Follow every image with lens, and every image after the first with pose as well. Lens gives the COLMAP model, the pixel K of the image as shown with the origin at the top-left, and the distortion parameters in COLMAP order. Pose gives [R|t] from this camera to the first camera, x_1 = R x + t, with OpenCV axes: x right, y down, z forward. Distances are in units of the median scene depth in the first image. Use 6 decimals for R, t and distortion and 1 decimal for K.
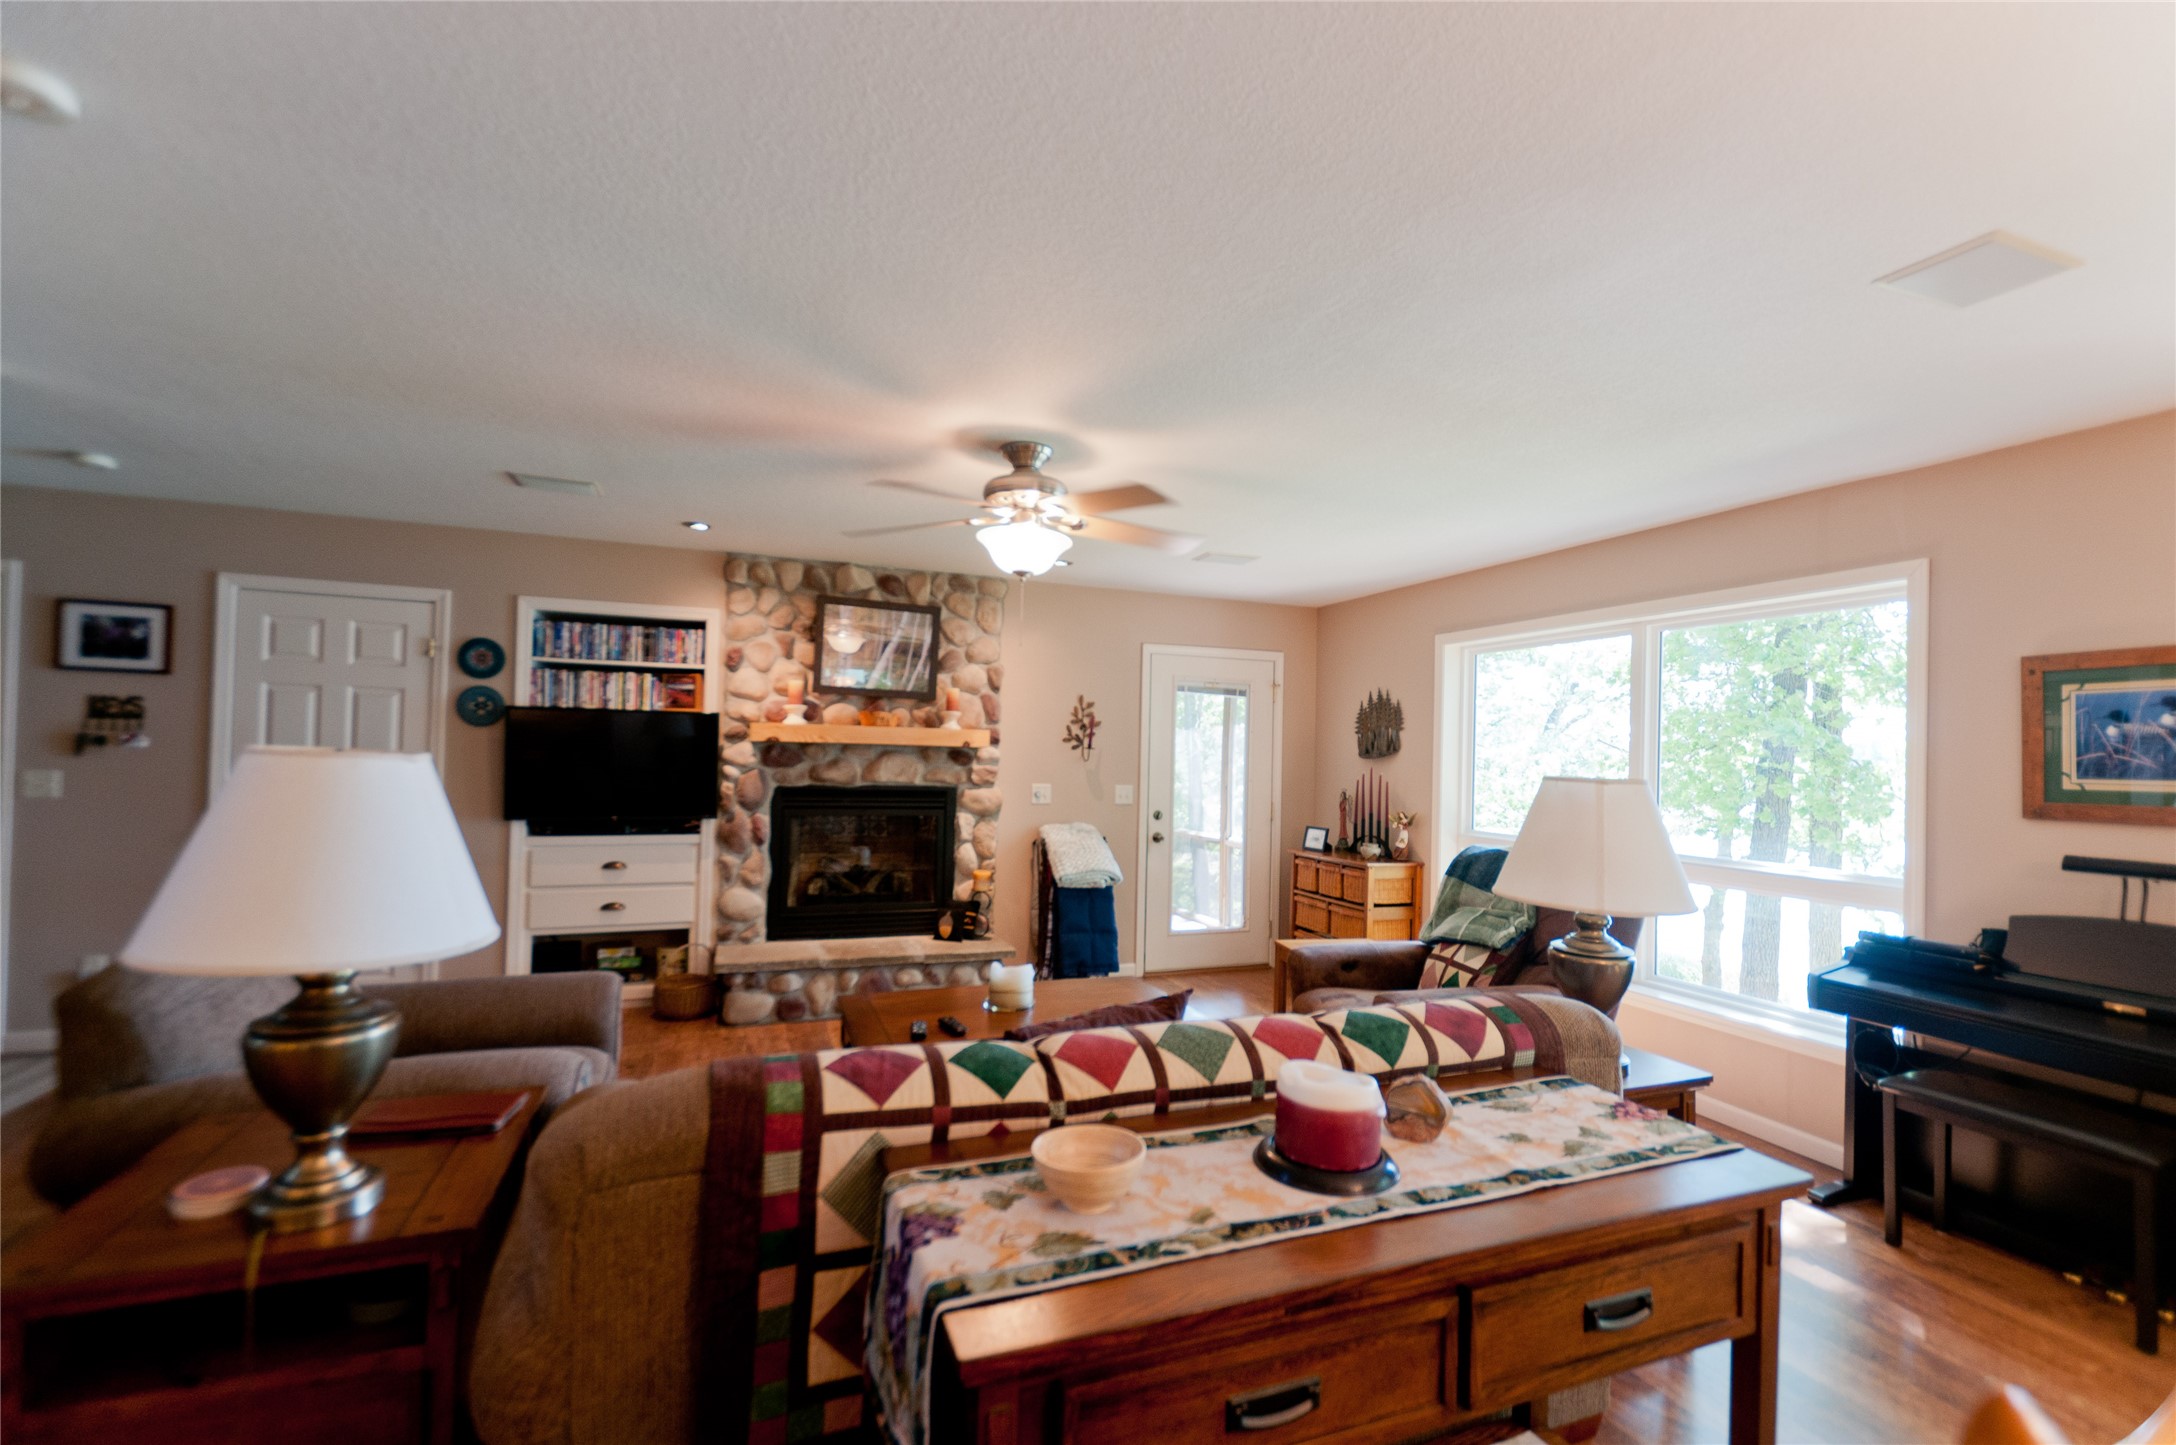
lens RADIAL K [[951.9, 0, 1093.0], [0, 951.9, 740.4], [0, 0, 1]] dist [0.010051, -0.004648]
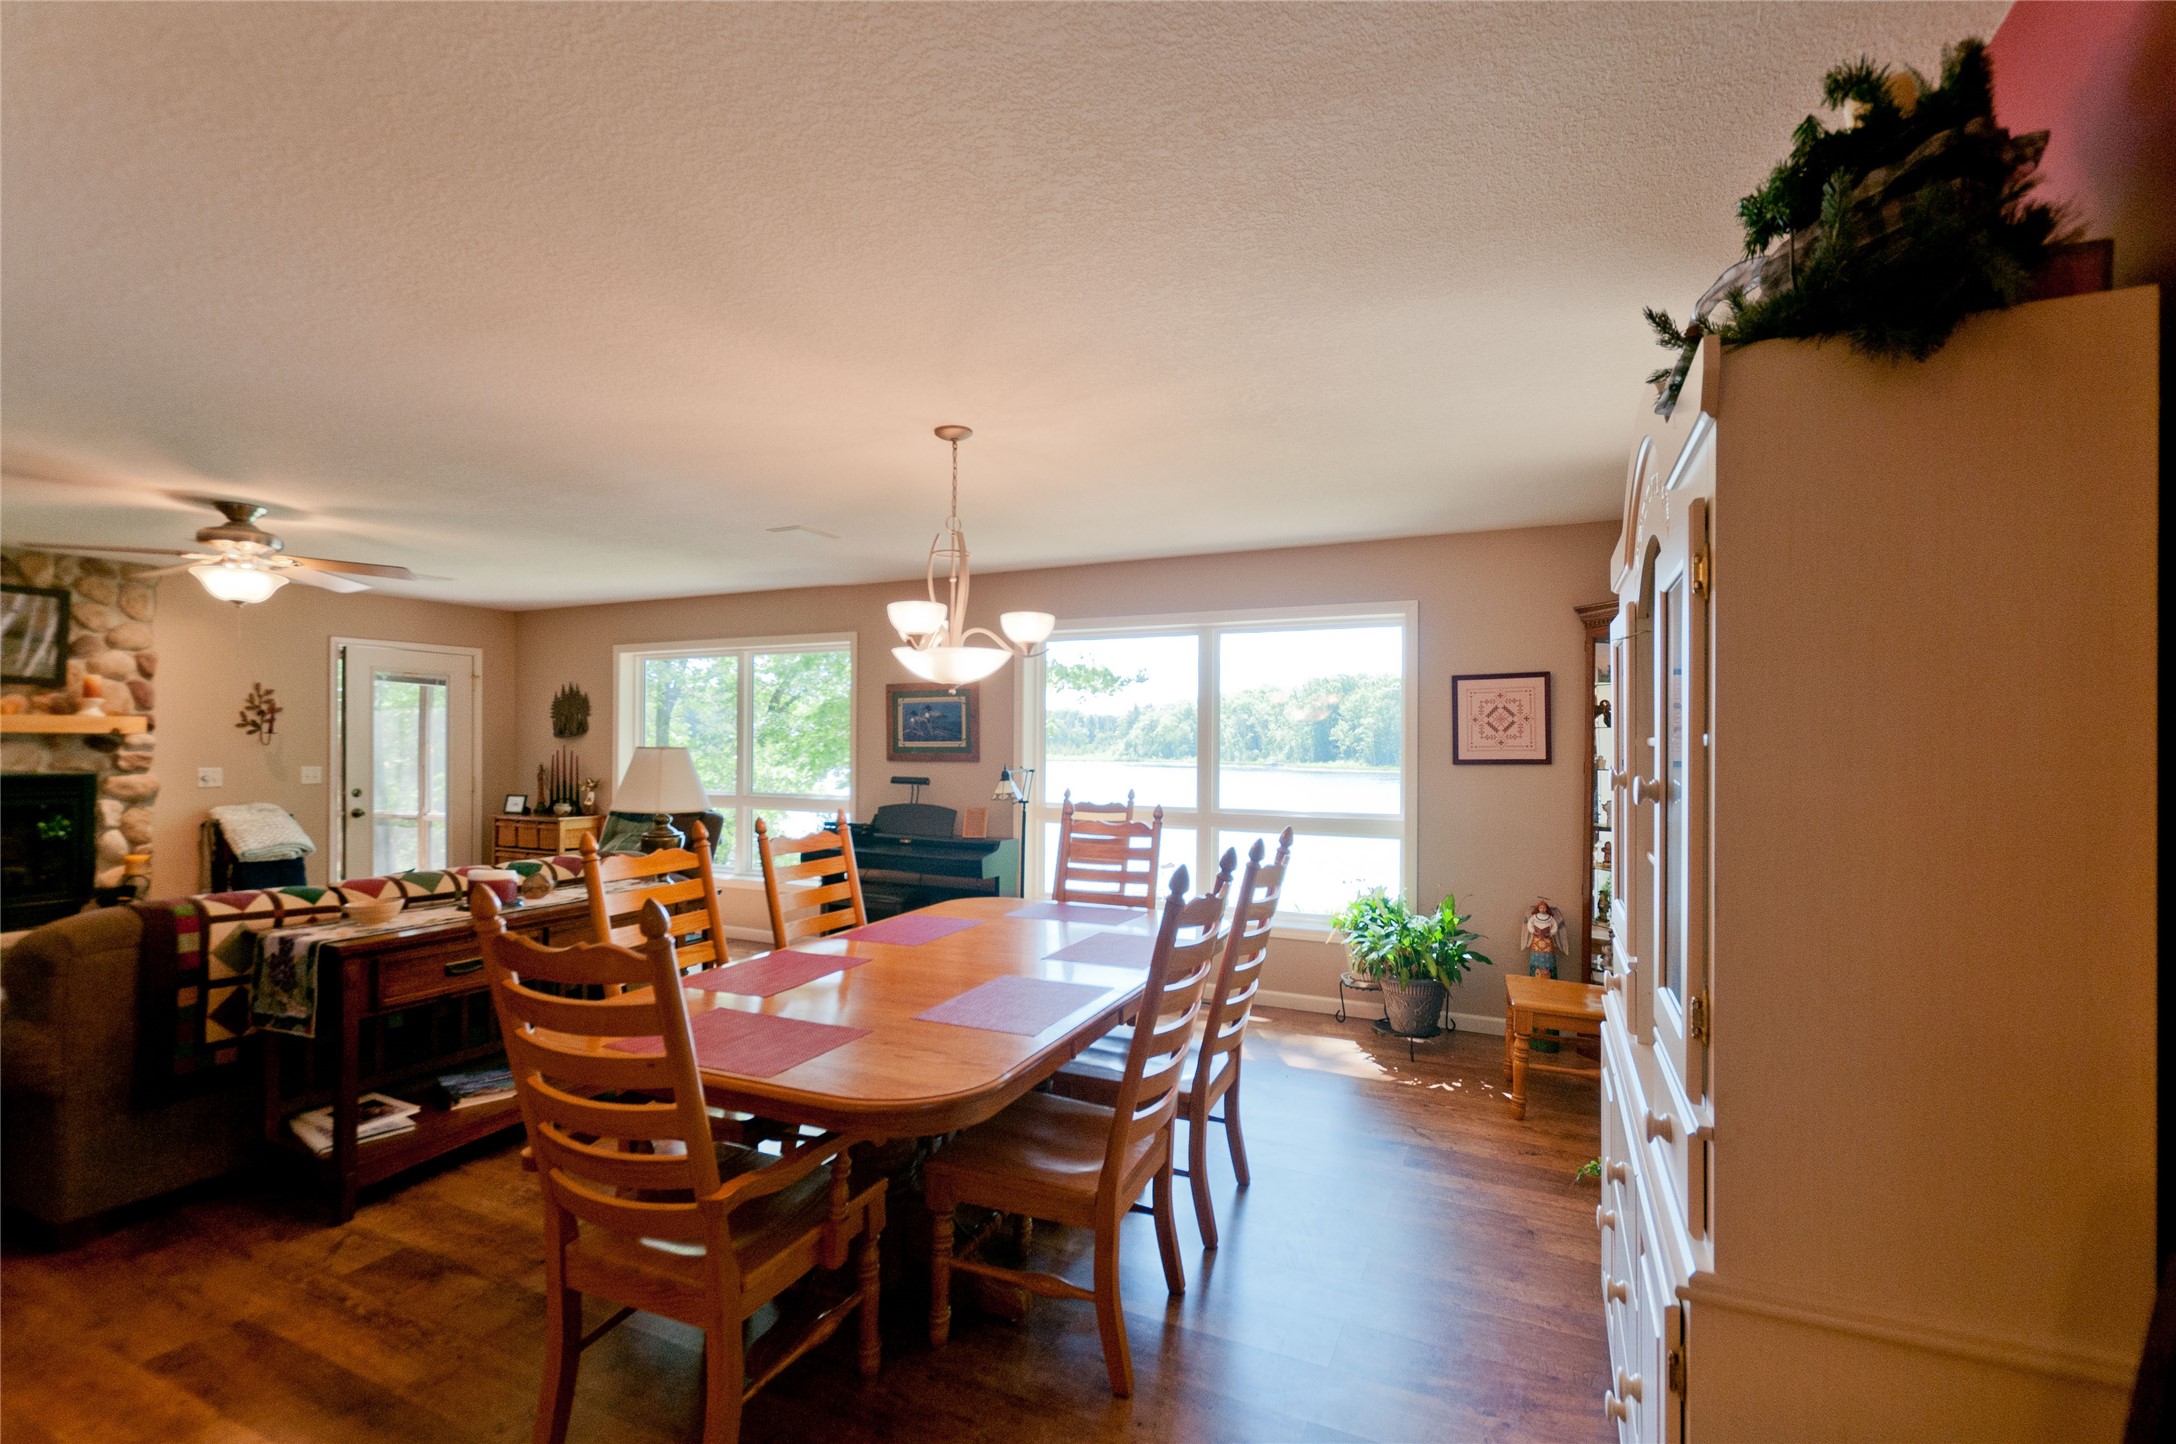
lens RADIAL K [[951.9, 0, 1093.0], [0, 951.9, 739.9], [0, 0, 1]] dist [0.010051, -0.004648]
pose [[0.727122, -0.020036, 0.686216, -0.072883], [0.002812, 0.999653, 0.026209, -0.009797], [-0.686502, -0.017128, 0.726926, -0.436409]]
